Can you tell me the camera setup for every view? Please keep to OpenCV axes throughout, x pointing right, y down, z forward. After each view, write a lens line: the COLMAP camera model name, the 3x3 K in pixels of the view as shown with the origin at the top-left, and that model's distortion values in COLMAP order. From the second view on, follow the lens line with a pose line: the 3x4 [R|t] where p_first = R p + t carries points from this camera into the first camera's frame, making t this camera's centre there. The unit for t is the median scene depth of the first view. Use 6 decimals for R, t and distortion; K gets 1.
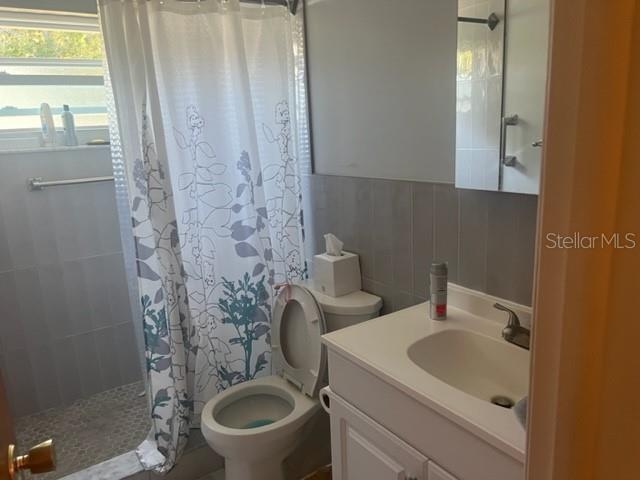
lens RADIAL K [[479.0, 0, 329.6], [0, 479.0, 245.6], [0, 0, 1]] dist [0.060135, -0.090887]
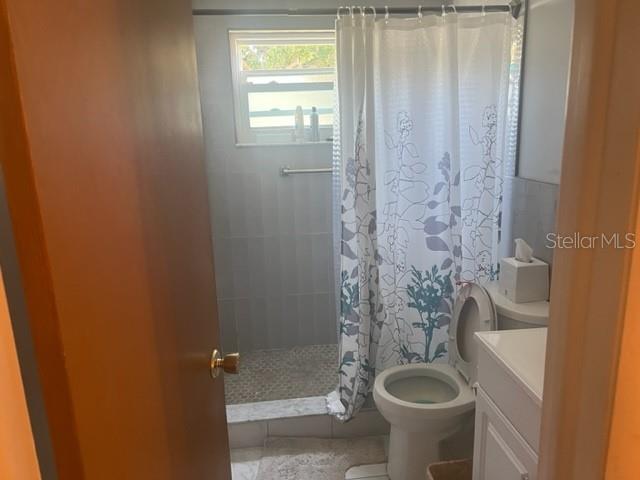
lens RADIAL K [[479.0, 0, 329.6], [0, 479.0, 245.6], [0, 0, 1]] dist [0.060135, -0.090887]
pose [[0.880766, 0.130953, -0.455086, 0.110574], [-0.121941, 0.991315, 0.049252, -0.011677], [0.457583, 0.012115, 0.889084, -0.072687]]
